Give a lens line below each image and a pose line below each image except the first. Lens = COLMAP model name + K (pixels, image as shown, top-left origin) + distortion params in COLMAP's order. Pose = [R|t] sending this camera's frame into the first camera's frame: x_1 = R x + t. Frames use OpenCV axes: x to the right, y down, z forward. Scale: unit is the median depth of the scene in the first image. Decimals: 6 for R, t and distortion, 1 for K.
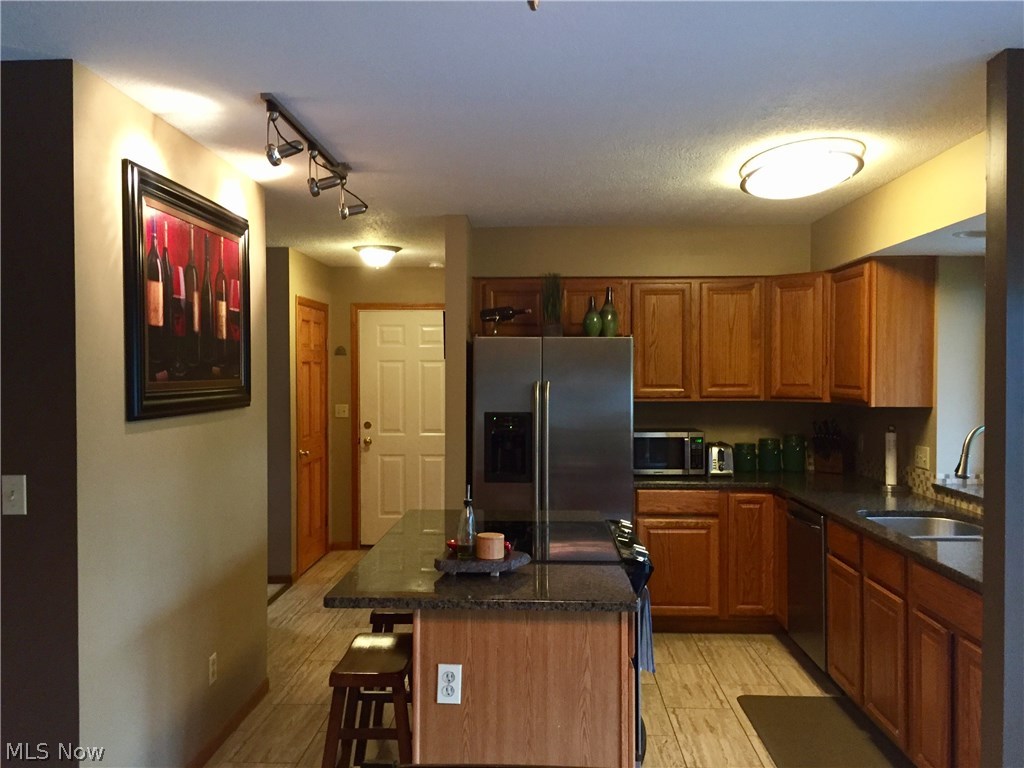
lens RADIAL K [[876.0, 0, 514.8], [0, 876.0, 381.7], [0, 0, 1]] dist [0.060138, -0.007155]
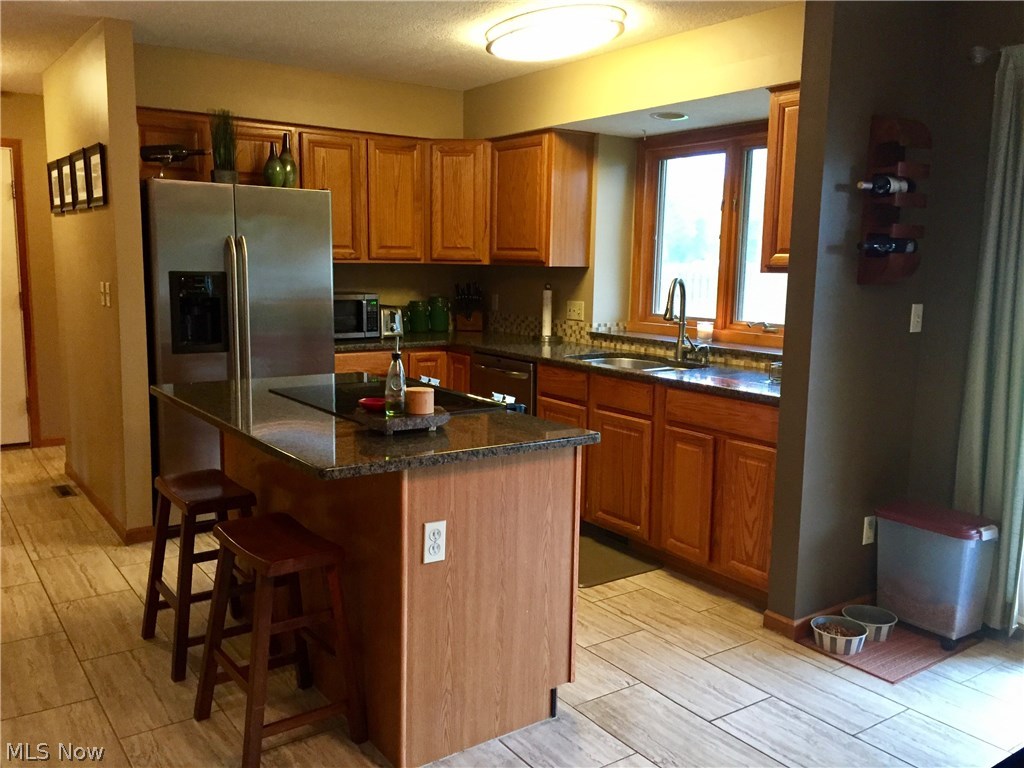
lens RADIAL K [[876.0, 0, 513.5], [0, 876.0, 387.0], [0, 0, 1]] dist [0.060138, -0.007155]
pose [[0.797582, -0.076149, 0.598384, -0.288152], [-0.009436, 0.990303, 0.138601, 0.023870], [-0.603136, -0.116192, 0.789130, 0.115475]]
